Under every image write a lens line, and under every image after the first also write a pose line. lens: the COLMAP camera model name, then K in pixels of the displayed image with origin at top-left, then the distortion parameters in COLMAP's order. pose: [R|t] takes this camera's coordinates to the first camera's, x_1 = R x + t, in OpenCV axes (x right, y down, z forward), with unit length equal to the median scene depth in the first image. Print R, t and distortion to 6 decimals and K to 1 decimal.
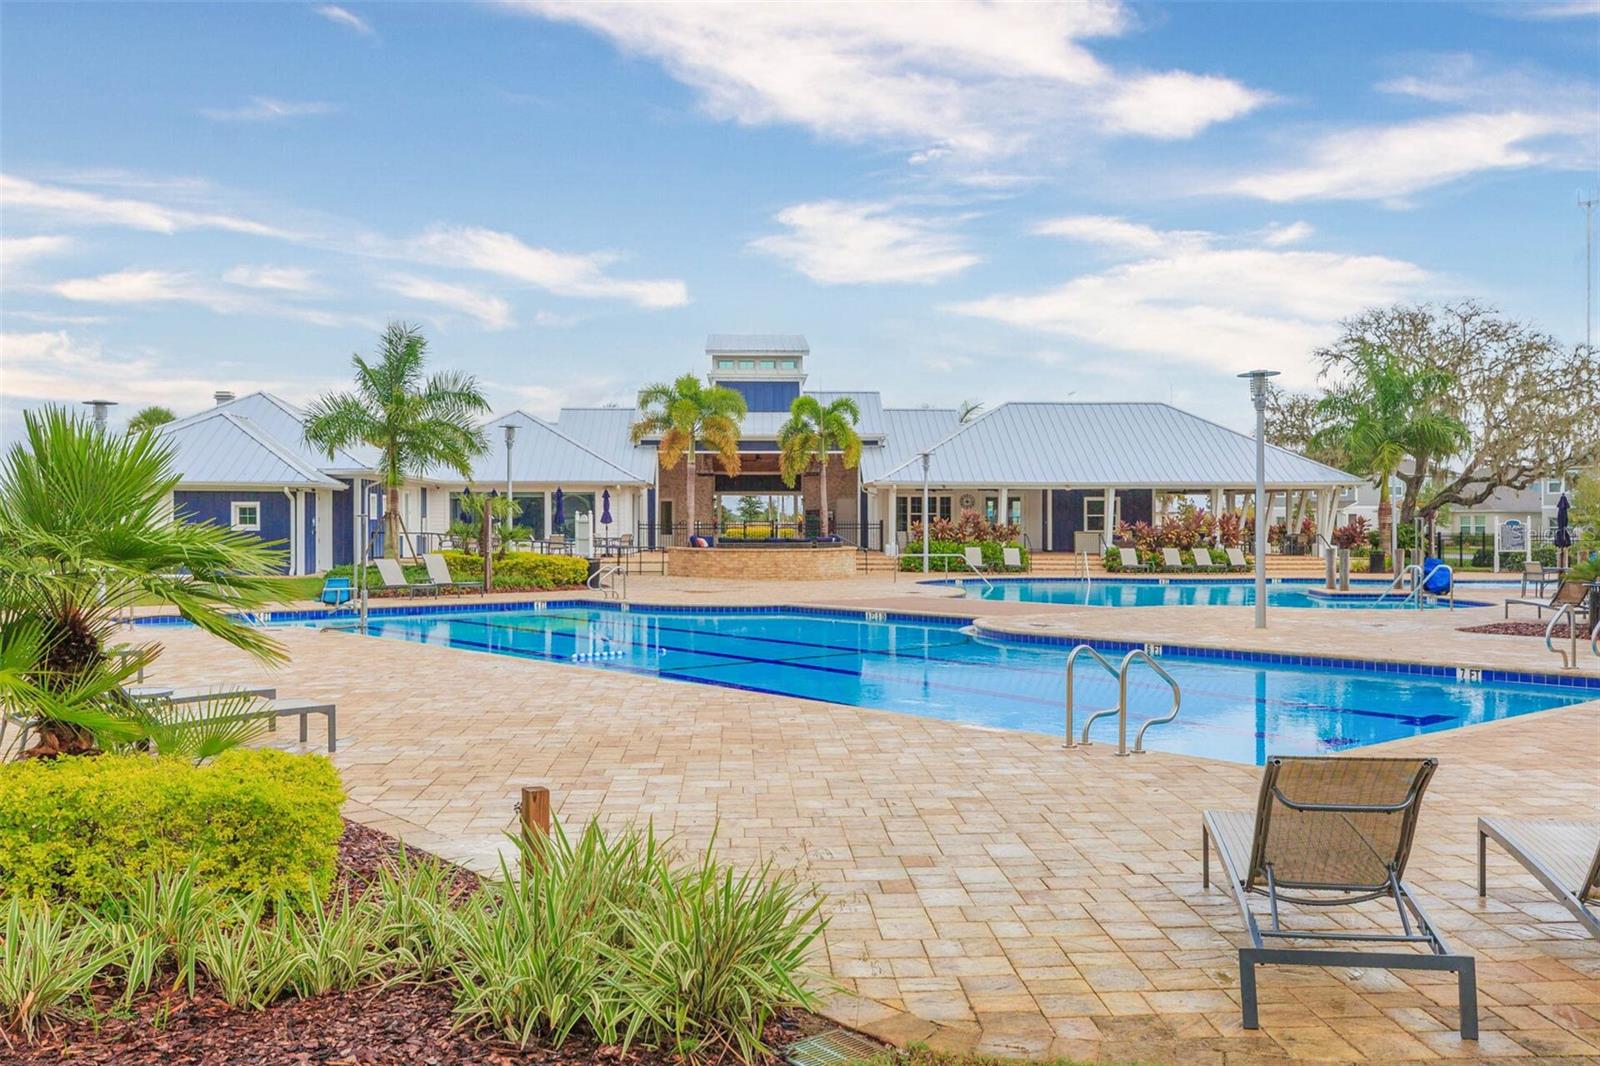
lens RADIAL K [[1389.0, 0, 800.1], [0, 1389.0, 553.5], [0, 0, 1]] dist [-0.041469, -0.003095]
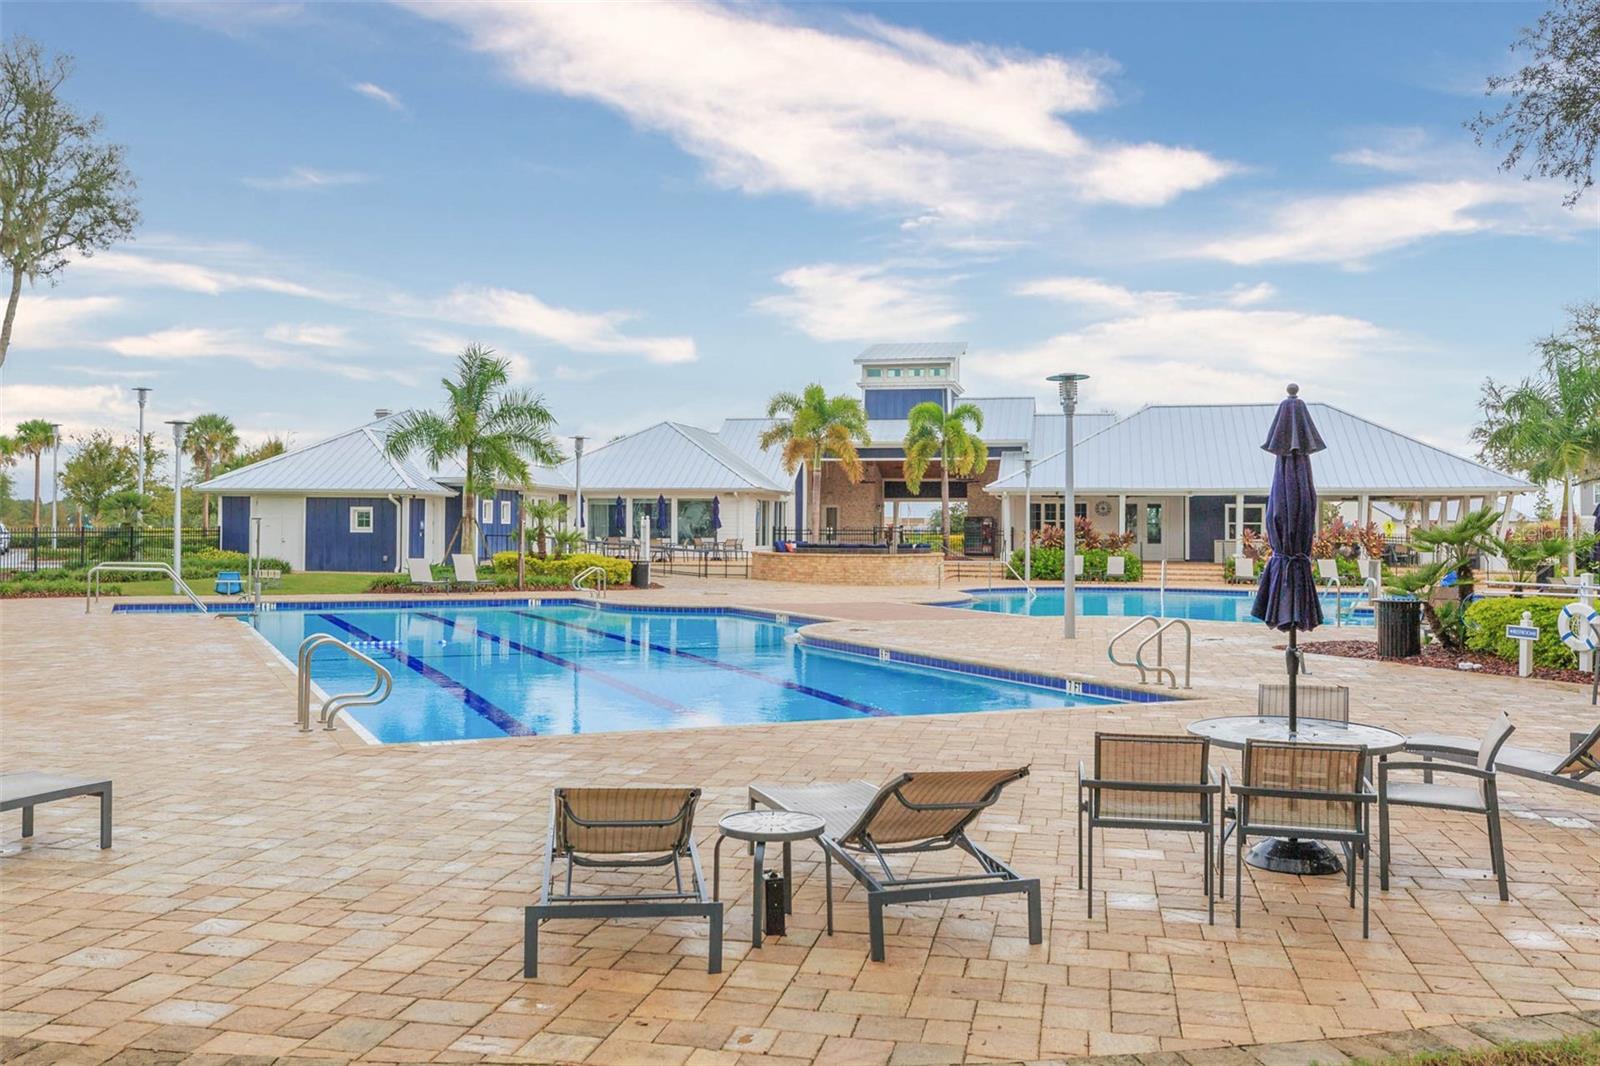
lens RADIAL K [[1406.4, 0, 800.0], [0, 1406.4, 533.0], [0, 0, 1]] dist [-0.000630, 0.000182]
pose [[0.958837, 0.006757, -0.283877, 0.243616], [-0.012371, 0.999762, -0.017989, 0.000028], [0.283688, 0.020760, 0.958692, -0.001719]]
